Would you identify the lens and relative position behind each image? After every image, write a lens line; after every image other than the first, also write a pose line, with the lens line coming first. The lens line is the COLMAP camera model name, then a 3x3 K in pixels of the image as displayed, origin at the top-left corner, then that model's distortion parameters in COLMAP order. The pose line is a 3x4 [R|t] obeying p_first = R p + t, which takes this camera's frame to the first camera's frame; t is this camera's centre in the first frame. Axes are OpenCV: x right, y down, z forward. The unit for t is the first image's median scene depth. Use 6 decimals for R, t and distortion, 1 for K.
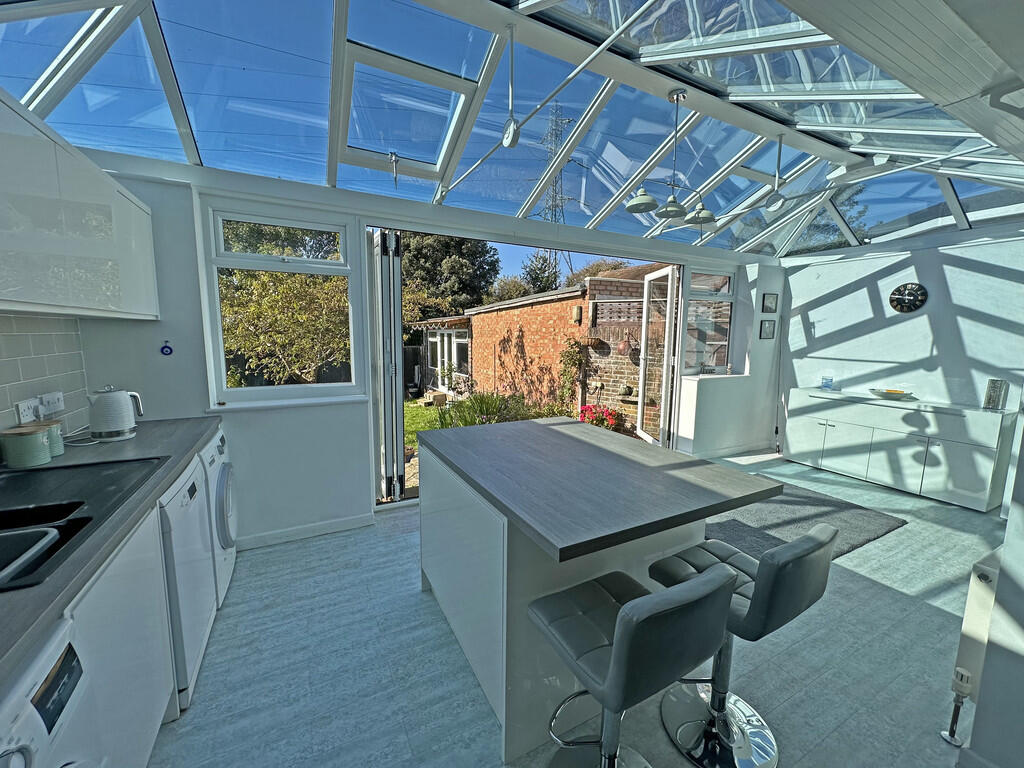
lens RADIAL K [[407.9, 0, 515.3], [0, 407.9, 384.4], [0, 0, 1]] dist [0.000493, -0.000578]
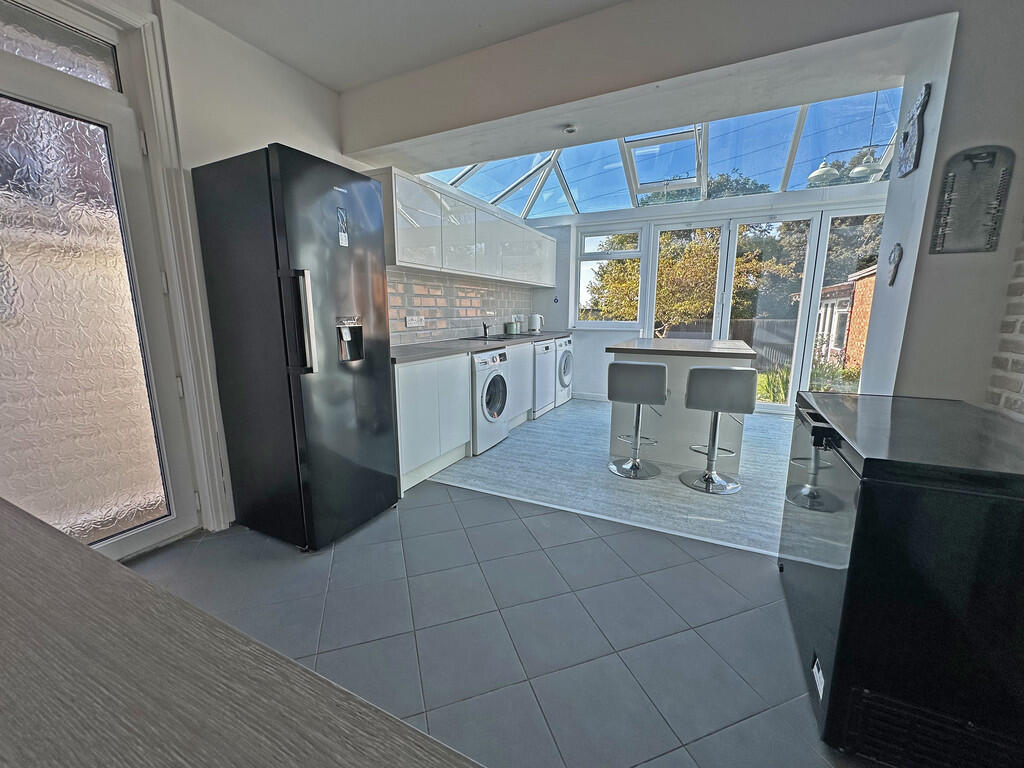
lens RADIAL K [[407.9, 0, 515.0], [0, 407.9, 387.0], [0, 0, 1]] dist [0.000493, -0.000578]
pose [[0.592335, 0.135324, -0.794246, 0.294997], [-0.093936, 0.990670, 0.098735, 0.063217], [0.800197, 0.016124, 0.599521, -0.182107]]
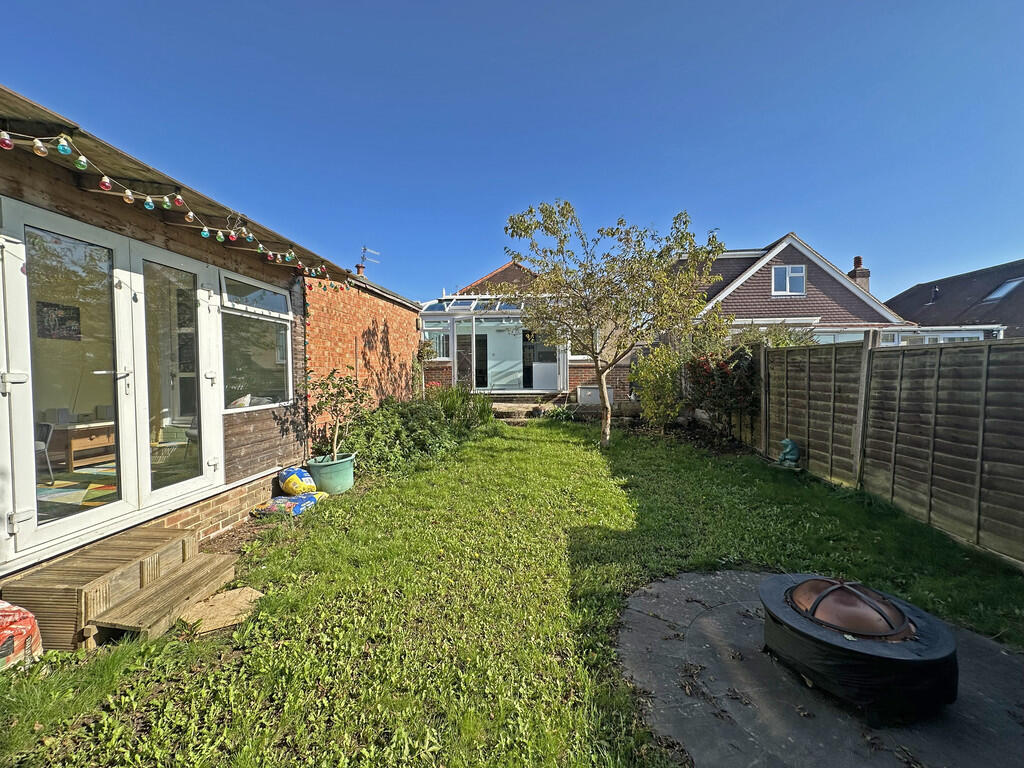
lens RADIAL K [[407.9, 0, 516.4], [0, 407.9, 388.9], [0, 0, 1]] dist [0.000493, -0.000578]
pose [[-0.854034, -0.021353, 0.519779, -0.860376], [0.063287, 0.987471, 0.144551, -0.128655], [-0.516354, 0.156346, -0.841982, 2.001733]]
